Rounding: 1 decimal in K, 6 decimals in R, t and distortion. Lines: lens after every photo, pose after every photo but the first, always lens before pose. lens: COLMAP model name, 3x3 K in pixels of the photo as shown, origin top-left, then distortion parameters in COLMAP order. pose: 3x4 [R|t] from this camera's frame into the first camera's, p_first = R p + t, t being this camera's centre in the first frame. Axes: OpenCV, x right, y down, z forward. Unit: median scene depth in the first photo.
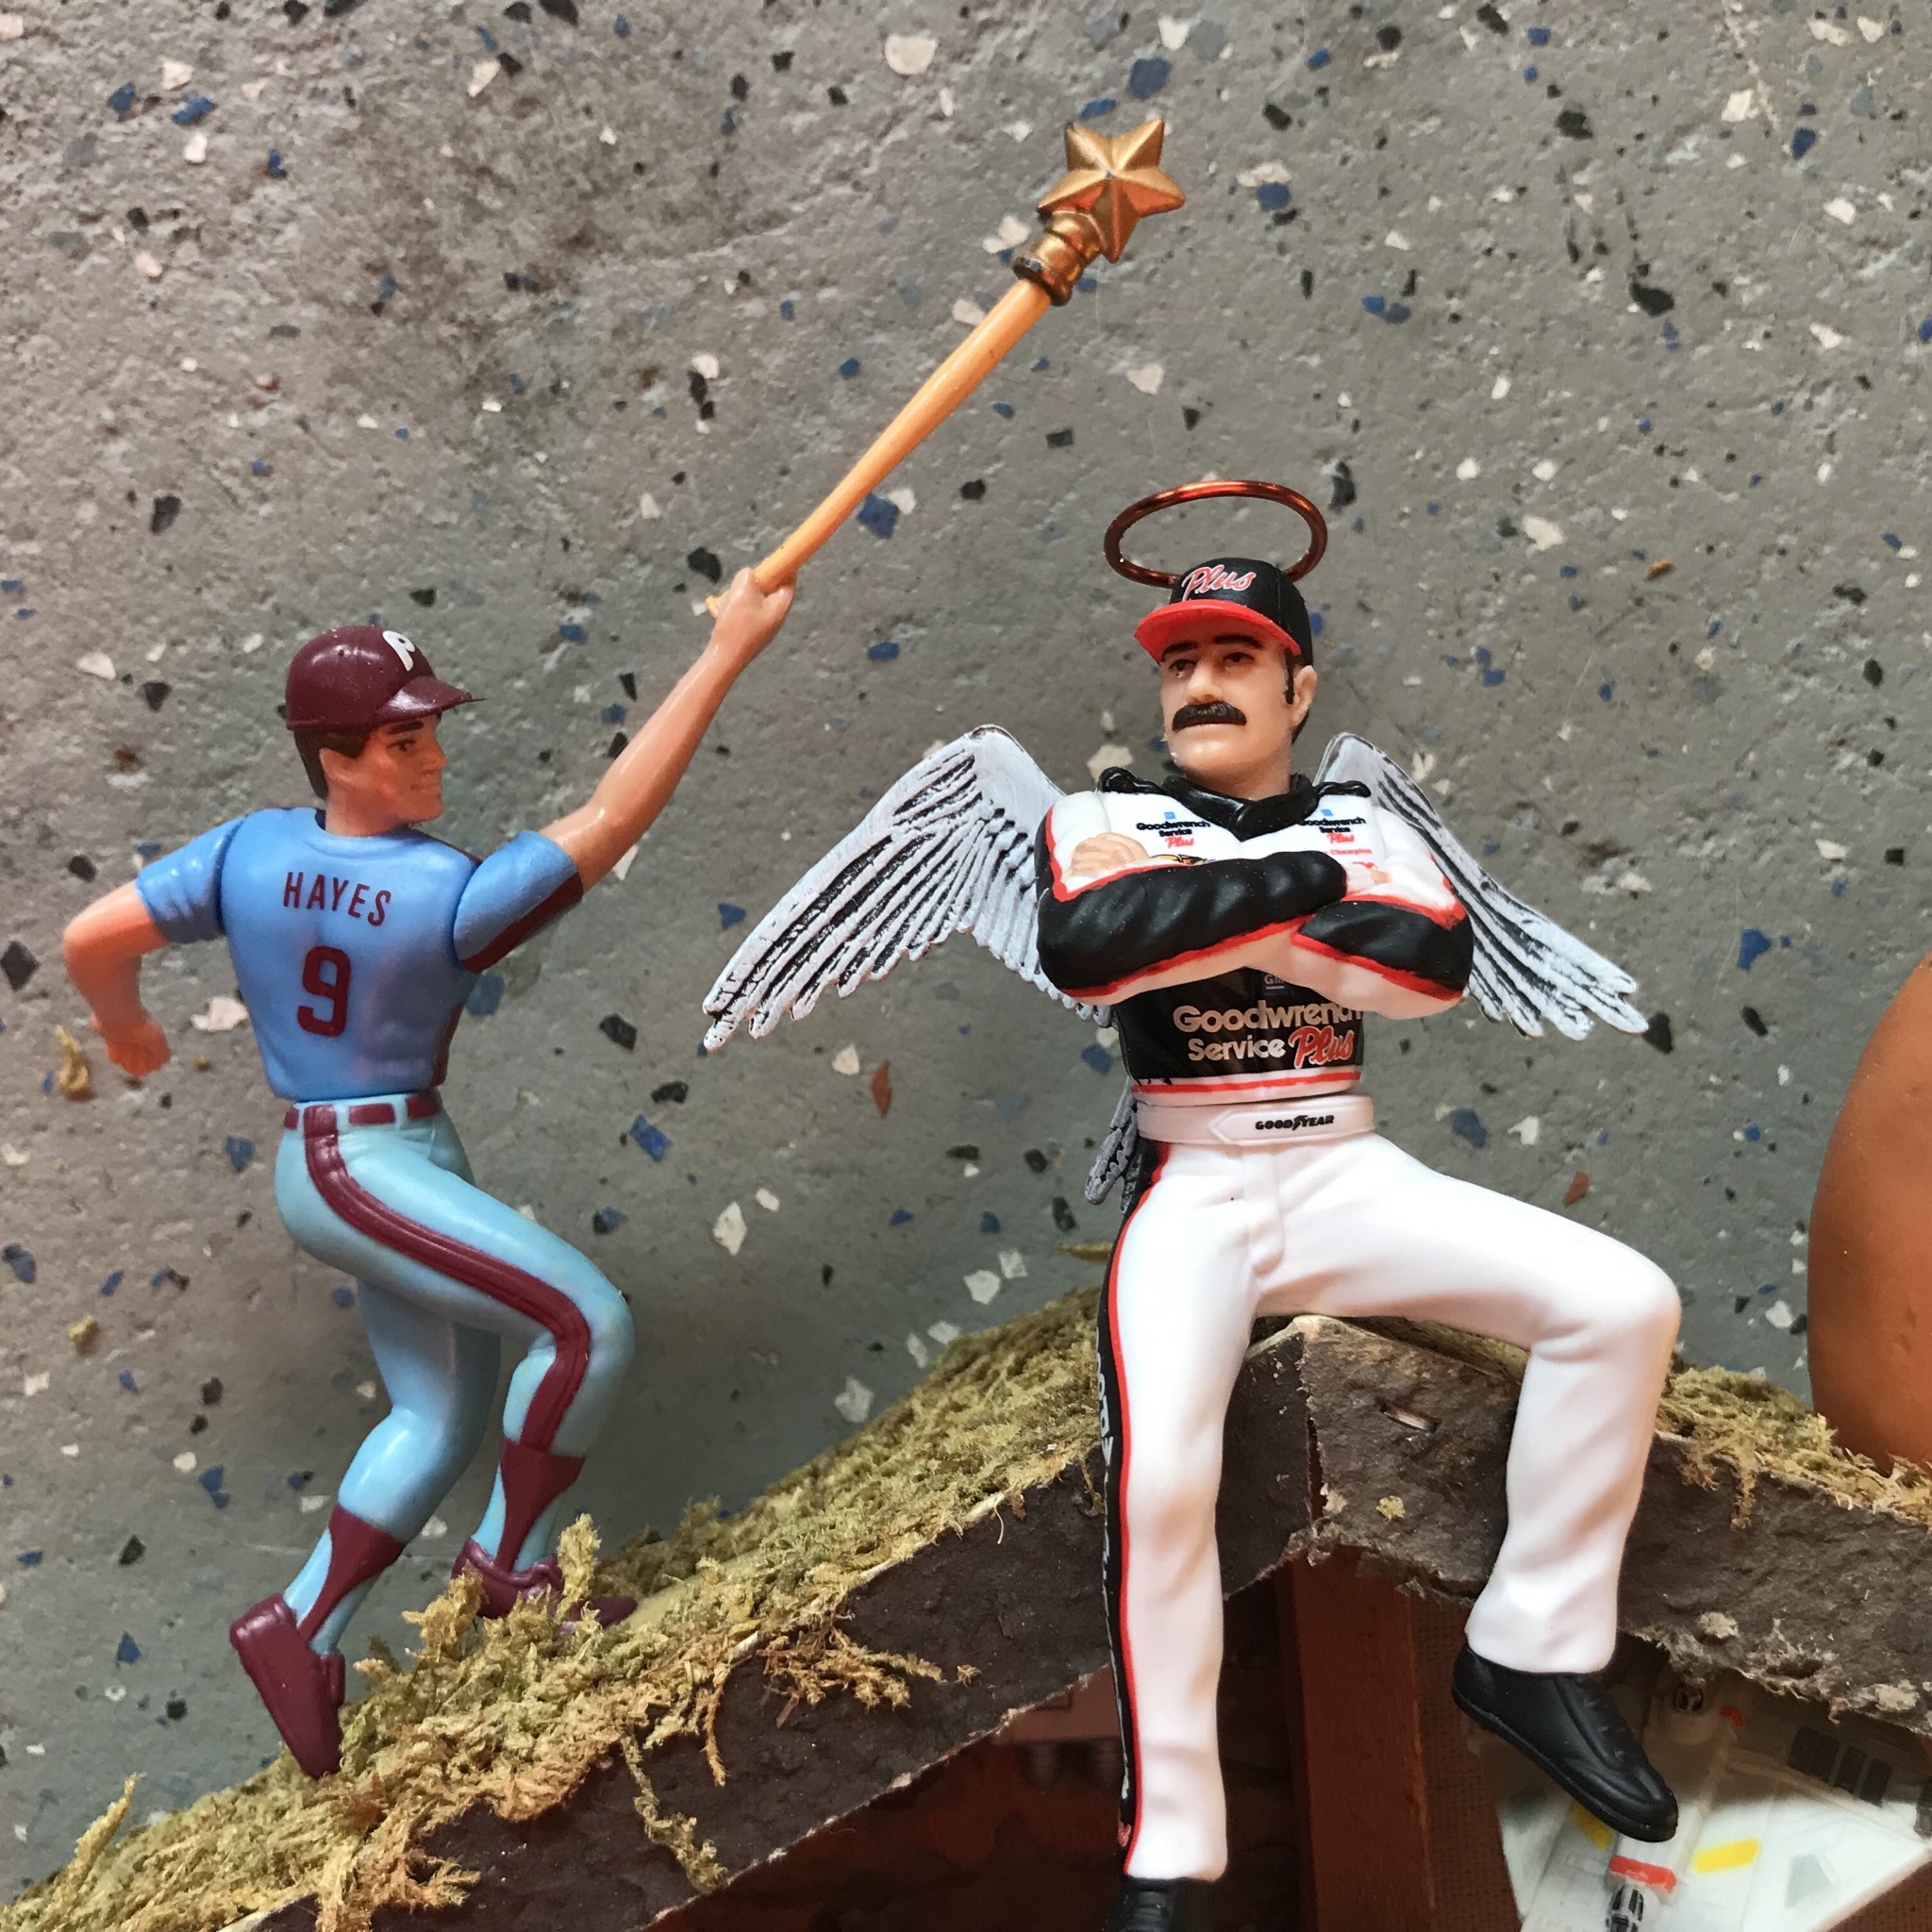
lens RADIAL K [[2109.0, 0, 964.5], [0, 2109.0, 954.3], [0, 0, 1]] dist [-0.016182, 0.000000]
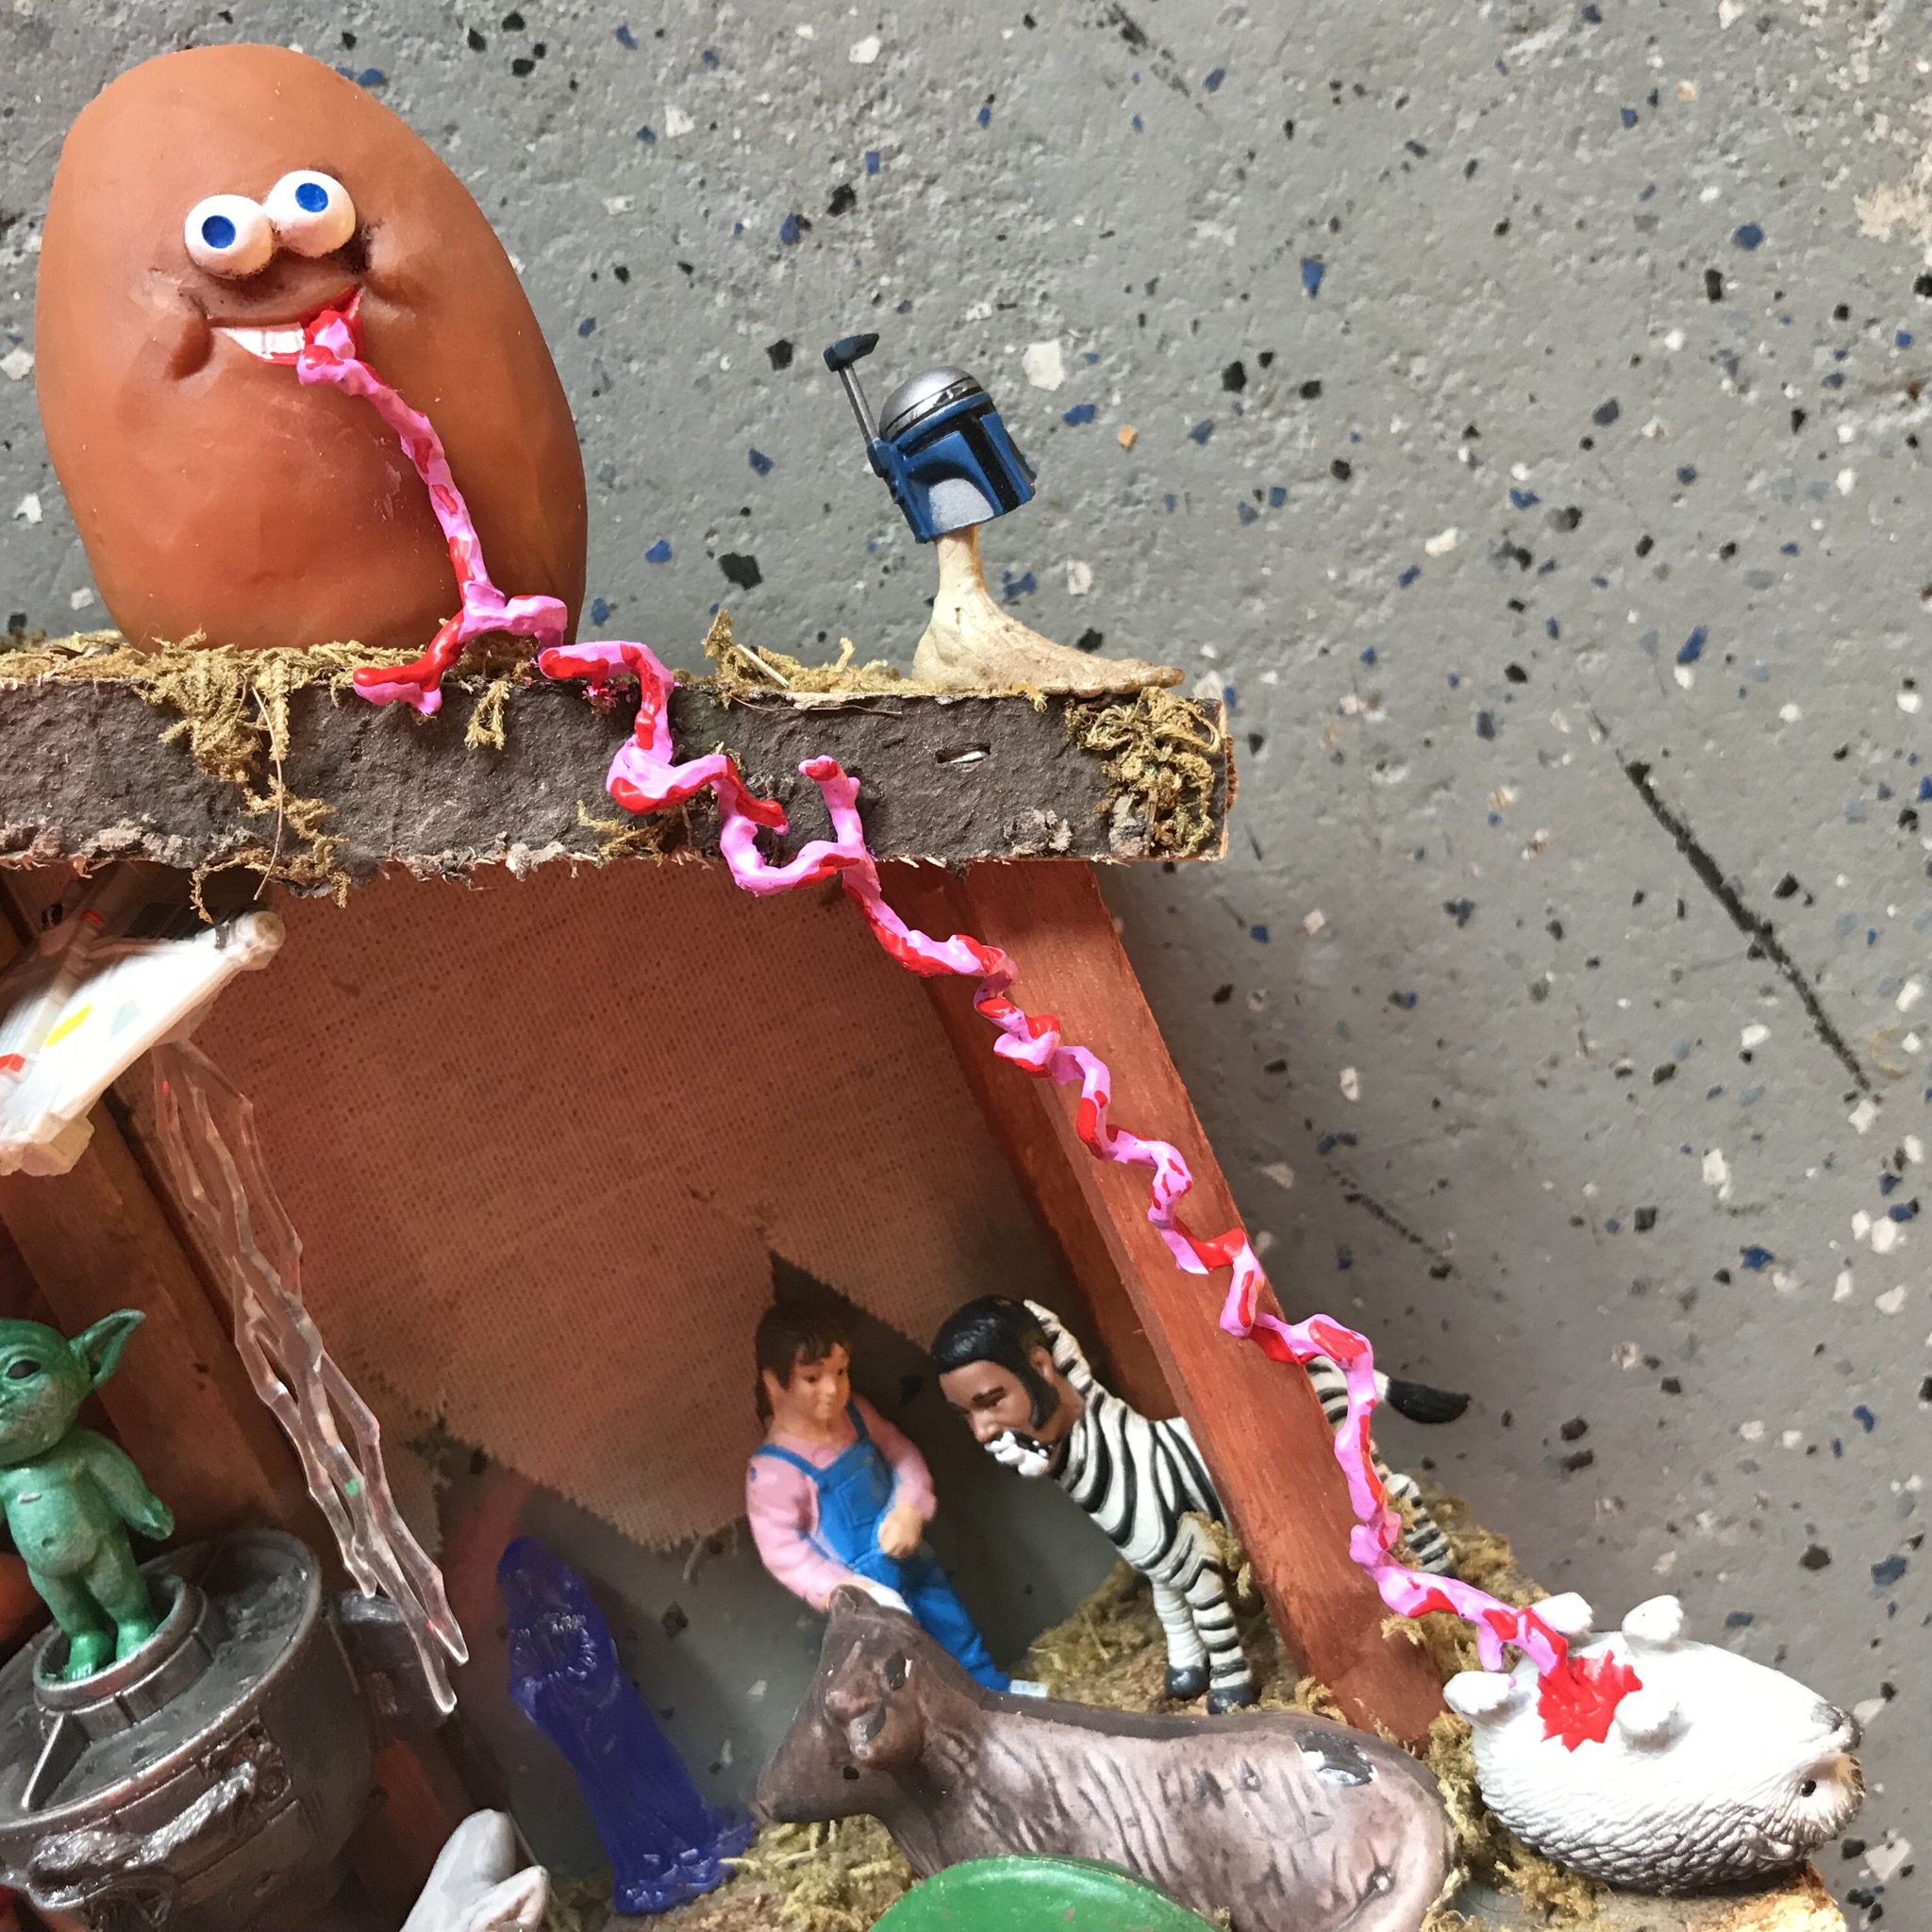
lens RADIAL K [[2109.0, 0, 980.2], [0, 2109.0, 978.0], [0, 0, 1]] dist [-0.016182, 0.000000]
pose [[0.933569, -0.333446, 0.131386, 0.539615], [0.306457, 0.932778, 0.189761, 0.271050], [-0.185829, -0.136891, 0.973000, -0.147253]]
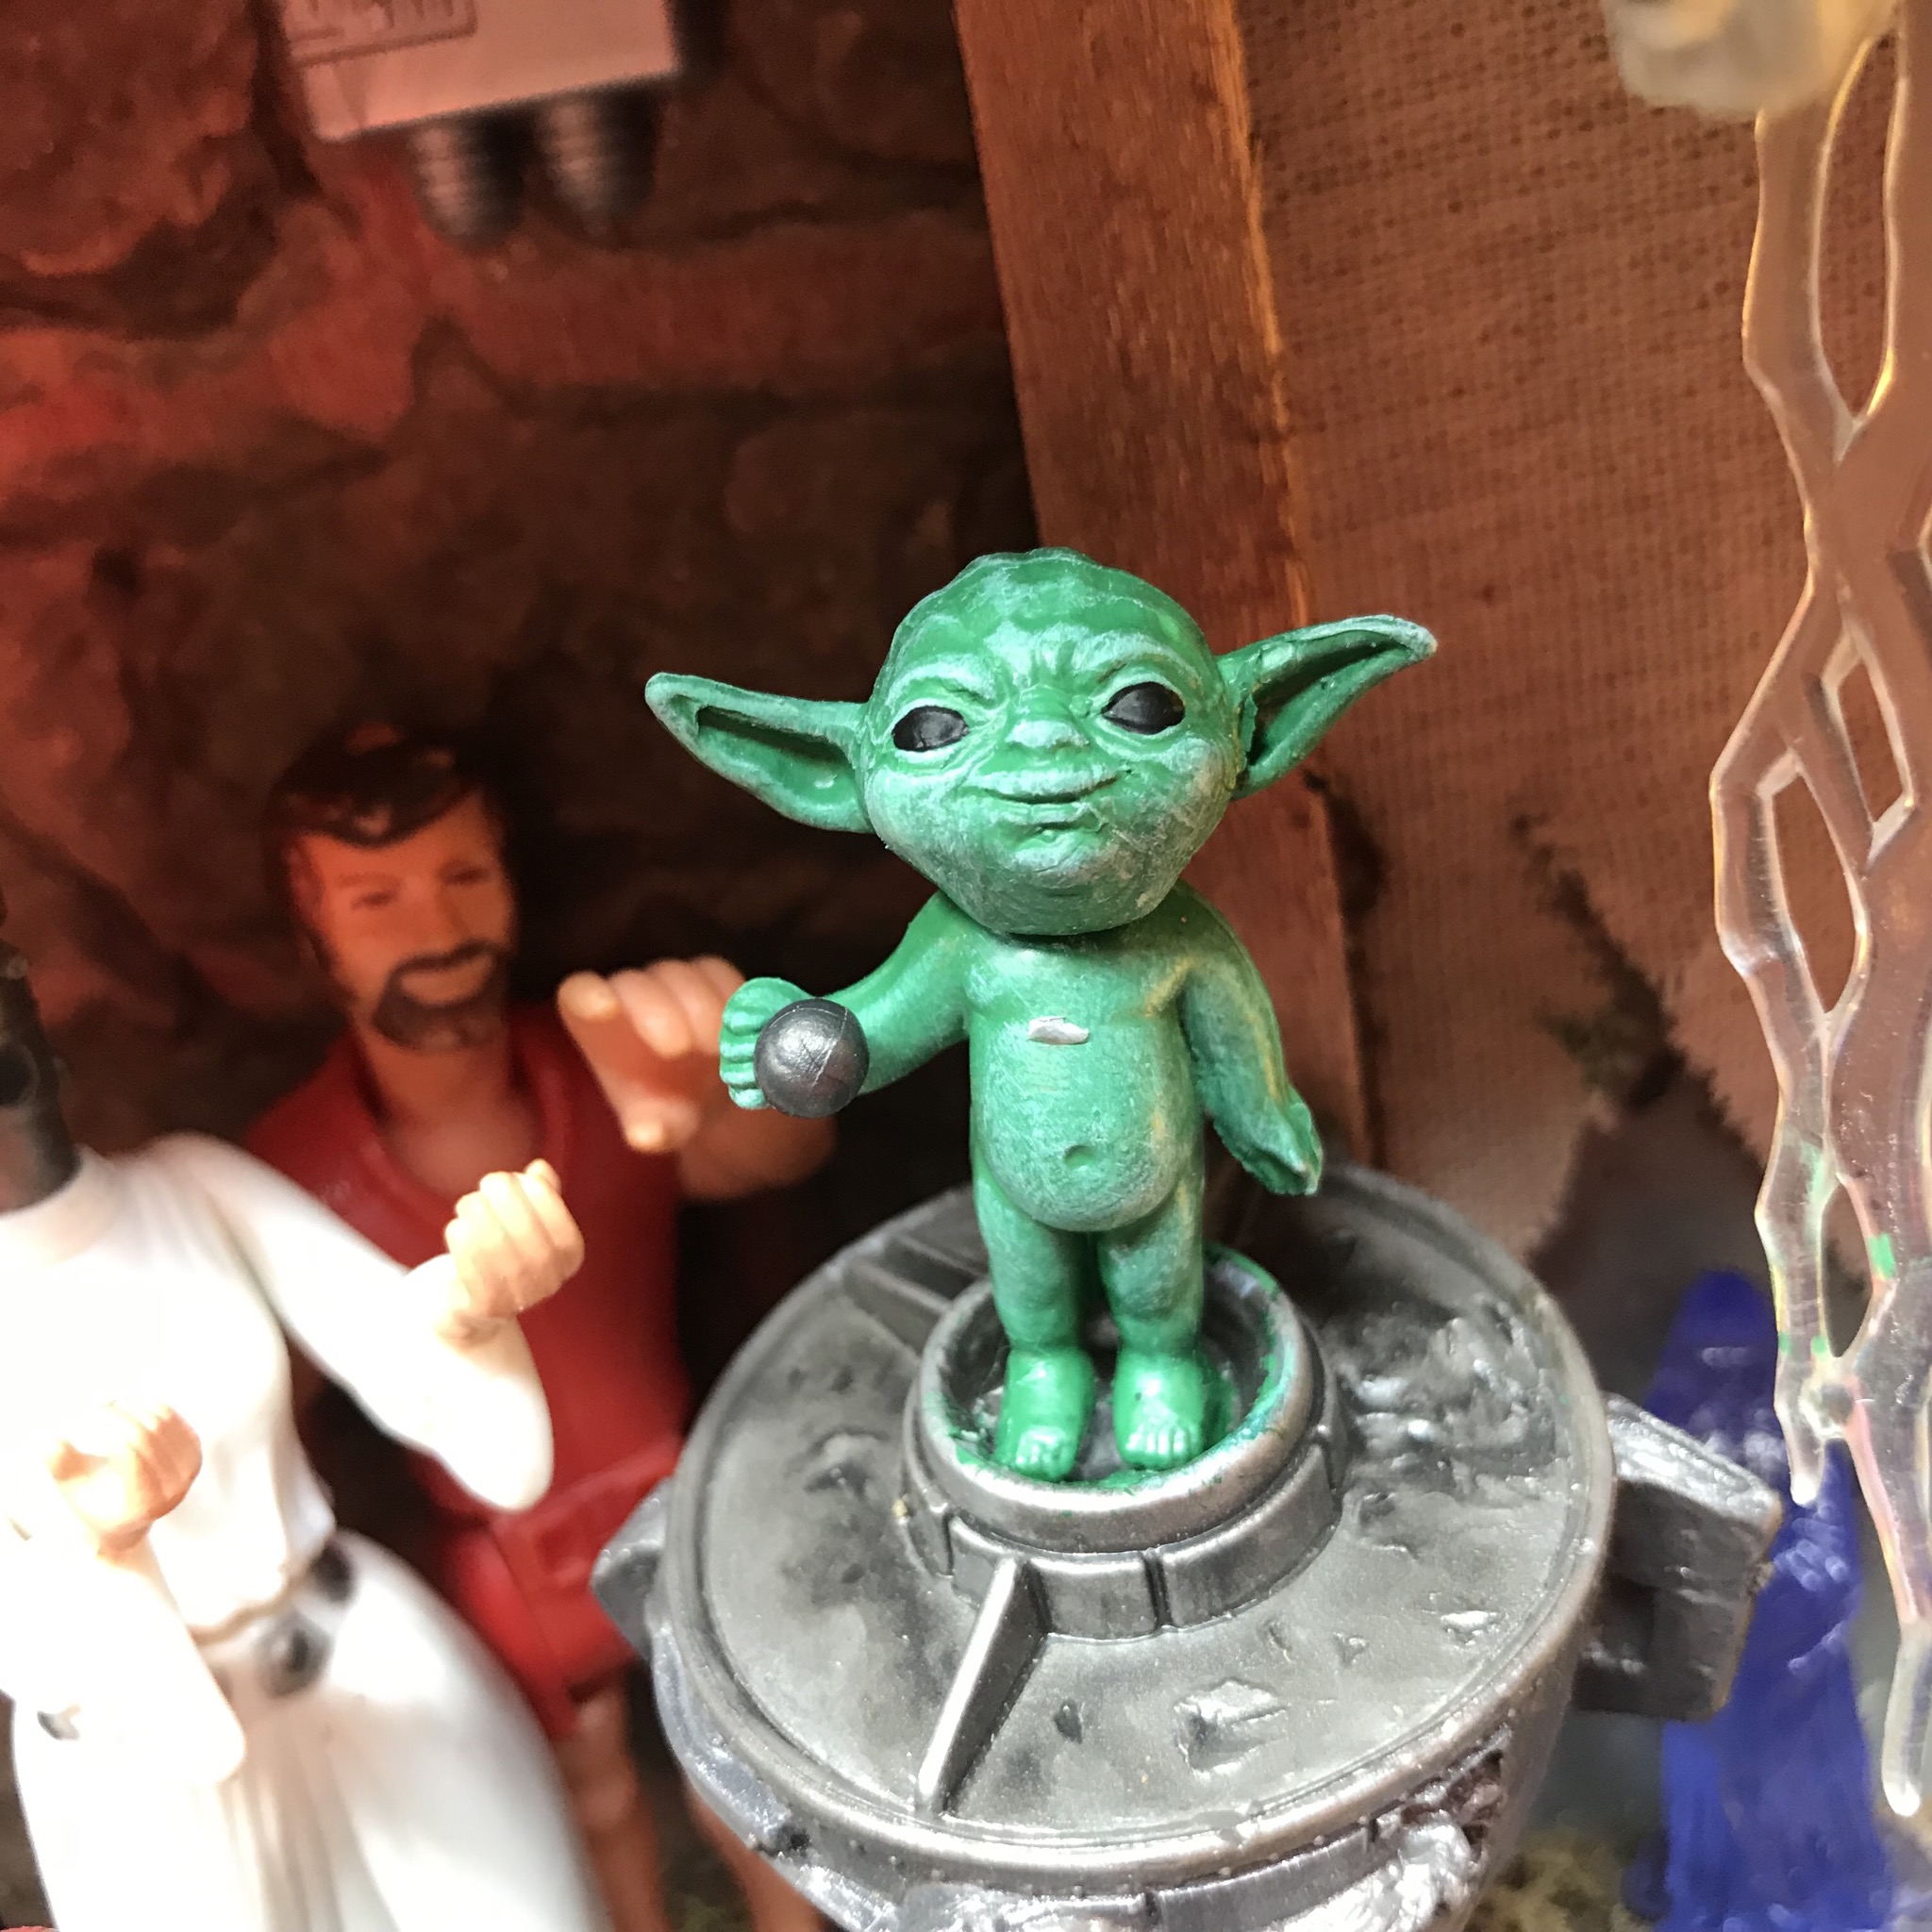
lens RADIAL K [[2109.0, 0, 970.4], [0, 2109.0, 960.6], [0, 0, 1]] dist [-0.016182, 0.000000]
pose [[0.995614, -0.078847, -0.050354, 0.170868], [0.092479, 0.910833, 0.402282, 0.385226], [0.014146, -0.405175, 0.914130, 0.530382]]
